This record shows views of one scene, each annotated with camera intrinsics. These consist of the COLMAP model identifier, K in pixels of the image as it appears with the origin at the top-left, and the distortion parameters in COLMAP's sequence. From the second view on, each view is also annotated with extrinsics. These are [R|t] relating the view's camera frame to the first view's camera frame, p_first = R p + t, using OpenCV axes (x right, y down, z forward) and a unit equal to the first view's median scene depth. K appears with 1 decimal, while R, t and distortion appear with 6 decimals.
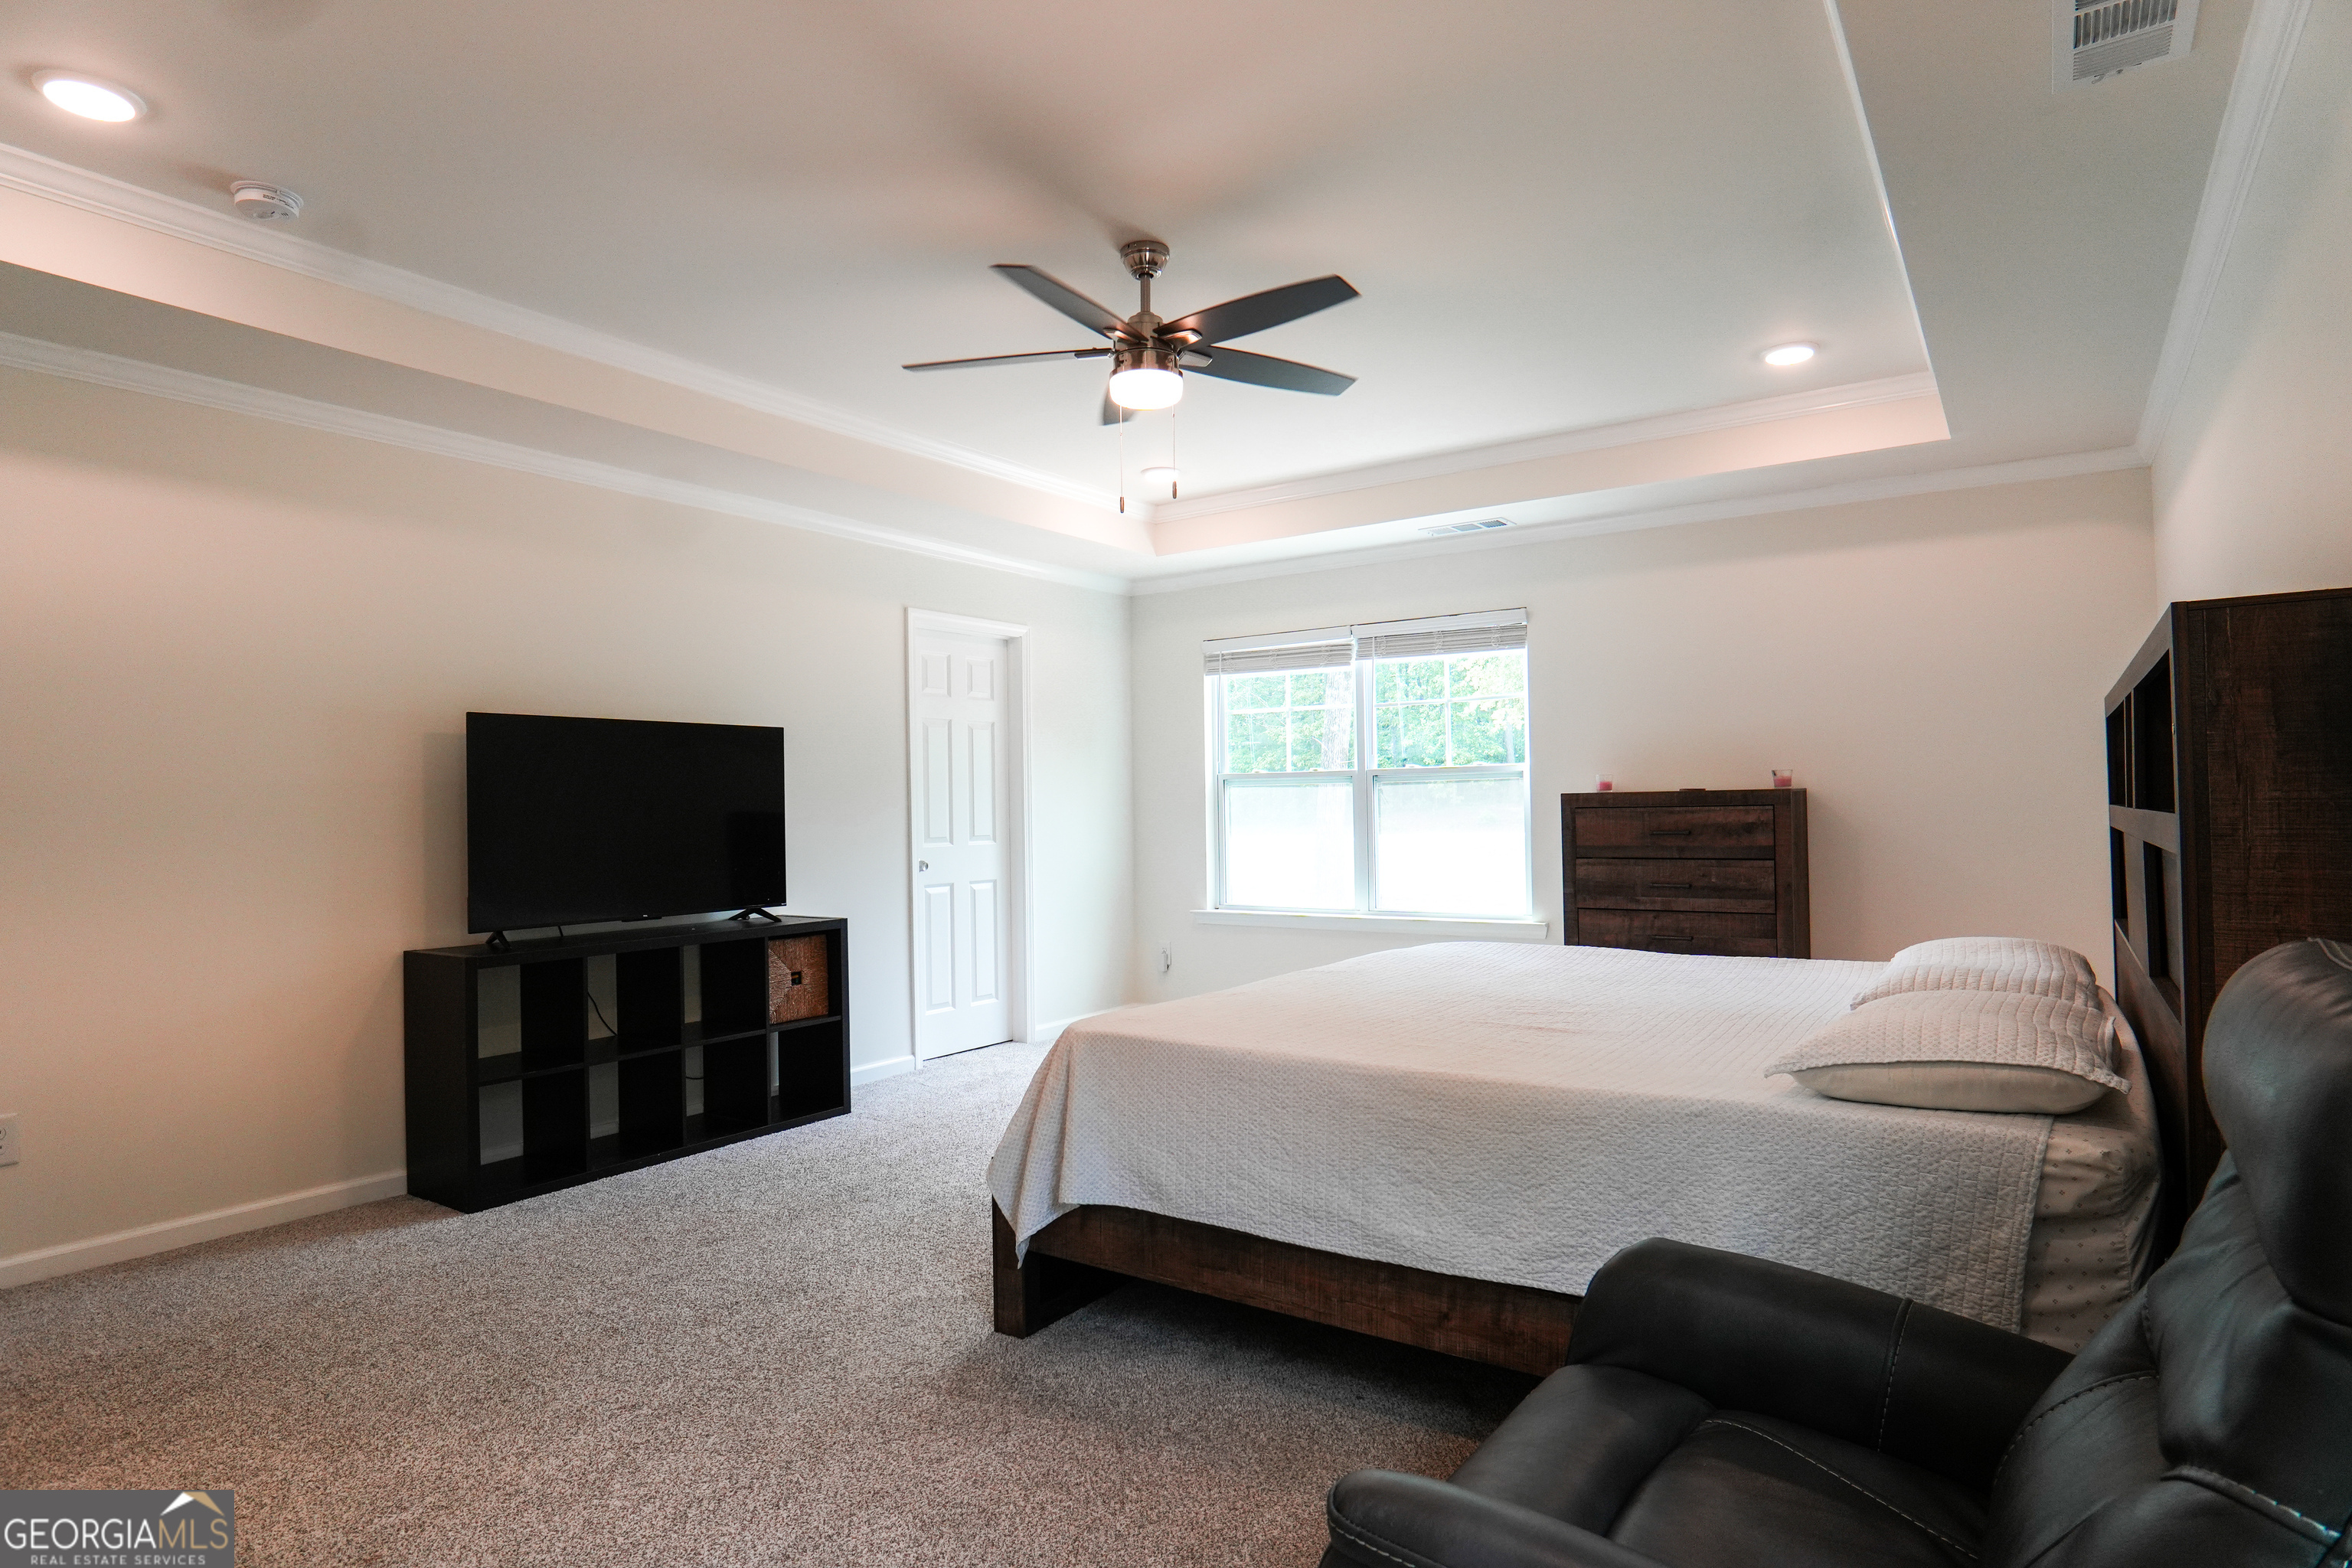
lens RADIAL K [[1271.2, 0, 1175.4], [0, 1271.2, 791.2], [0, 0, 1]] dist [-0.027453, -0.000286]
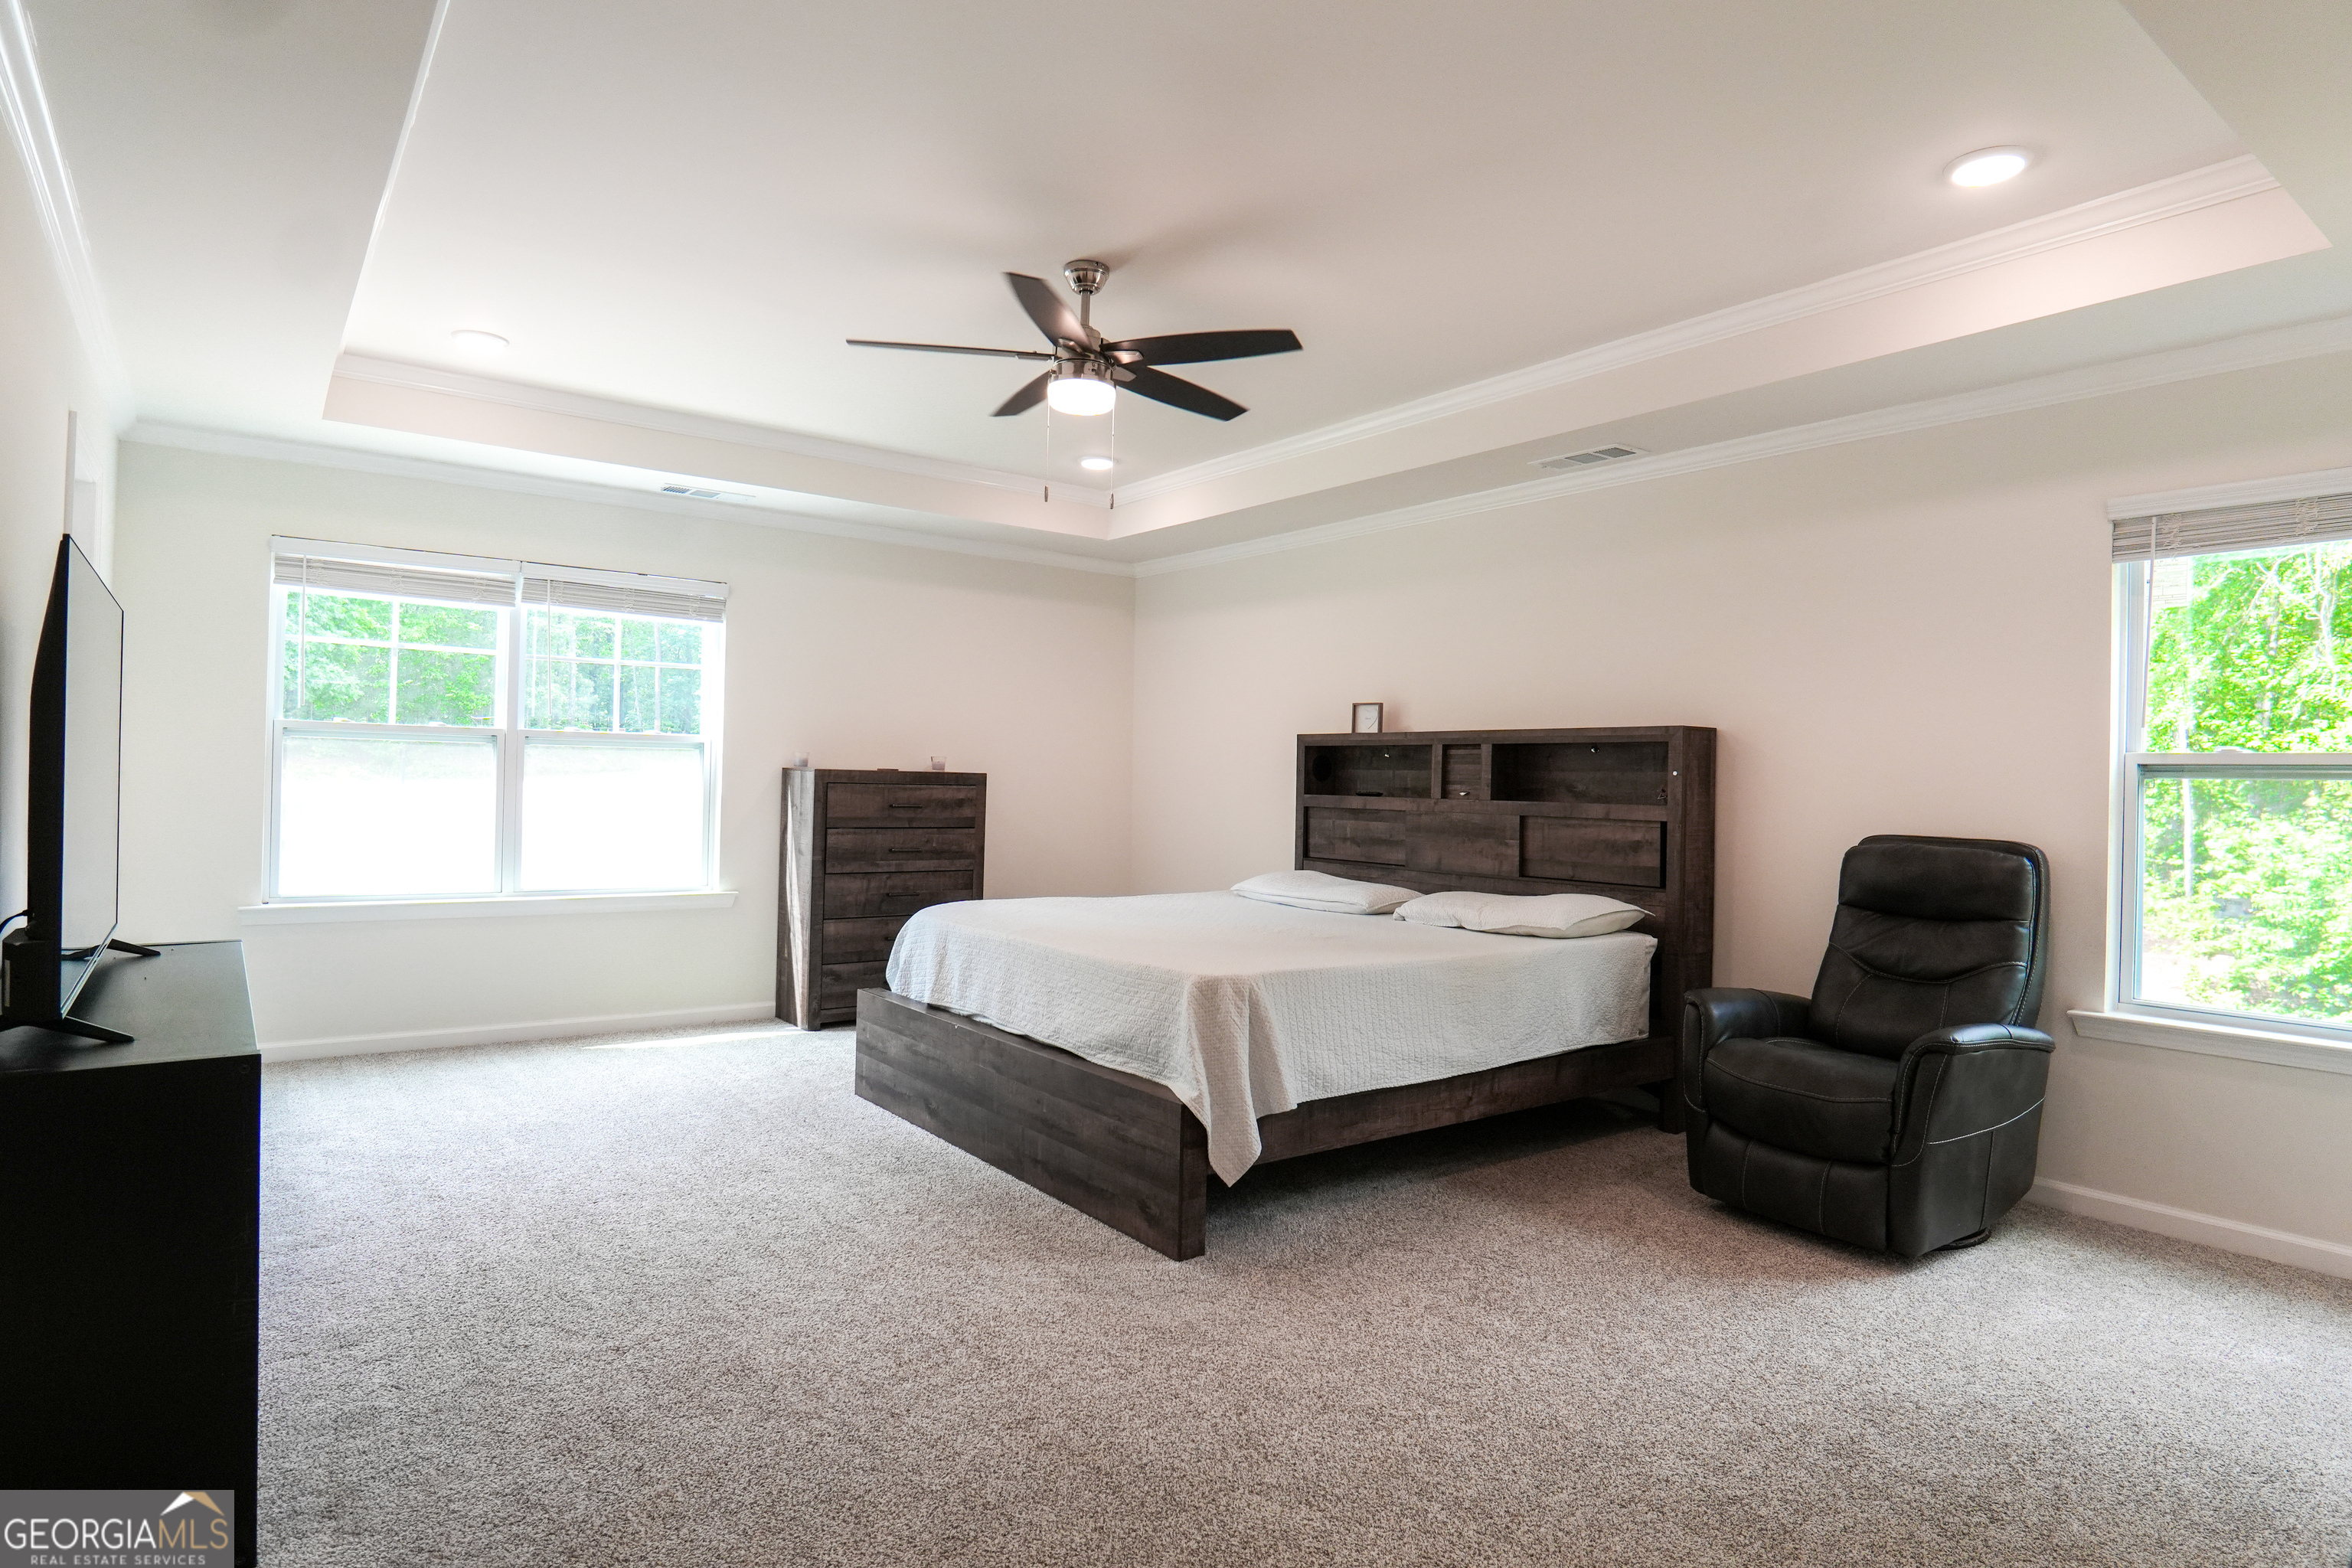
lens RADIAL K [[1271.2, 0, 1229.2], [0, 1271.2, 770.6], [0, 0, 1]] dist [-0.027453, -0.000286]
pose [[0.307832, 0.032120, 0.950898, -0.628718], [-0.039625, 0.998996, -0.020917, 0.012118], [-0.950615, -0.031240, 0.308795, 0.335426]]
